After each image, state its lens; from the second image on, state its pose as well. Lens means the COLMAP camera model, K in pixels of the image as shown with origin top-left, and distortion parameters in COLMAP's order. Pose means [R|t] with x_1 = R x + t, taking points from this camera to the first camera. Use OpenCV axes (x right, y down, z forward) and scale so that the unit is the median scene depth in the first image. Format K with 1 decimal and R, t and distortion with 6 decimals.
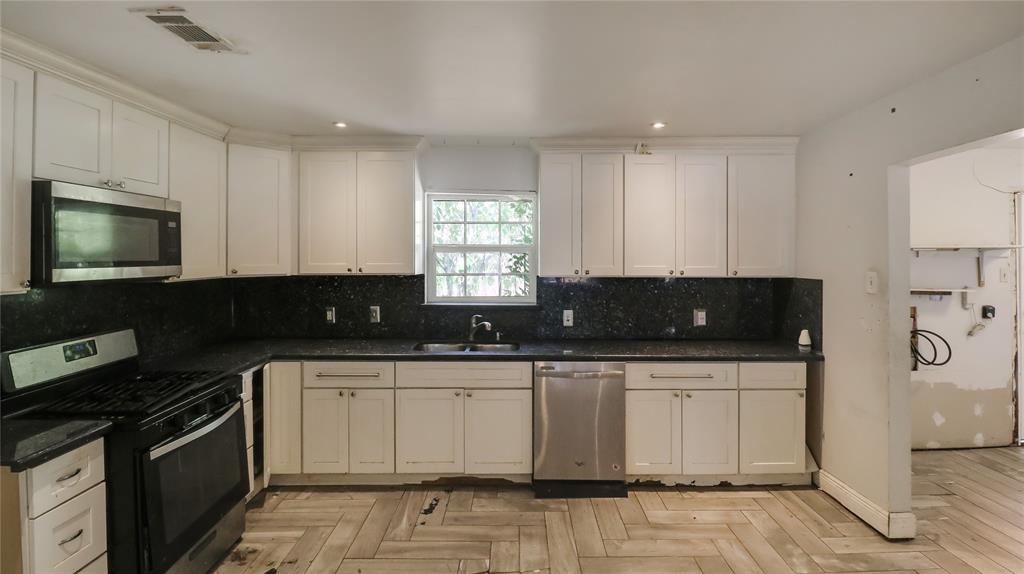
lens RADIAL K [[485.9, 0, 530.4], [0, 485.9, 259.2], [0, 0, 1]] dist [-0.015259, -0.001739]
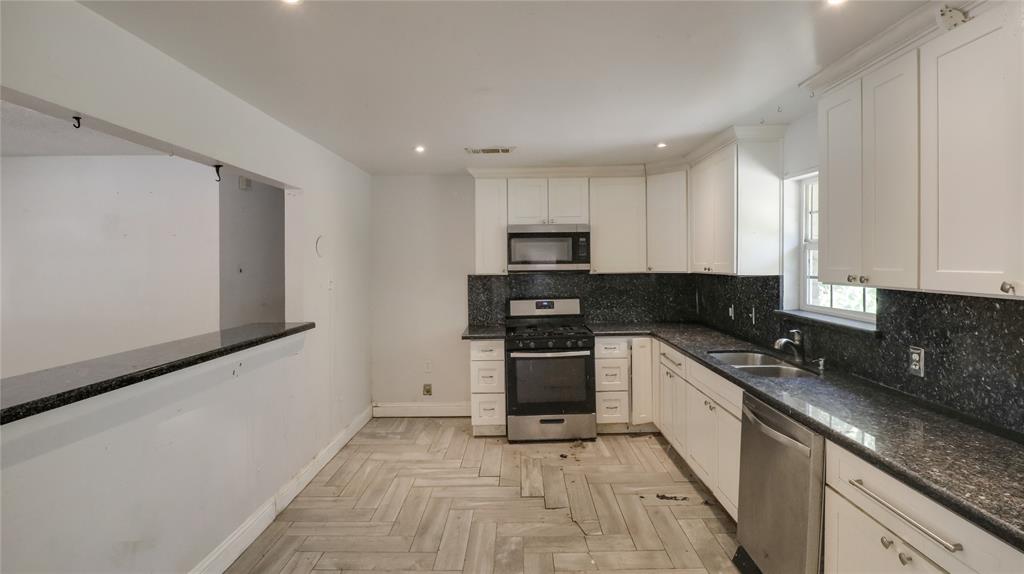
lens RADIAL K [[485.9, 0, 510.5], [0, 485.9, 276.2], [0, 0, 1]] dist [-0.015259, -0.001739]
pose [[-0.051217, 0.030340, -0.998227, 0.833307], [0.004246, 0.999536, 0.030162, 0.003853], [0.998679, -0.002694, -0.051322, 0.709476]]
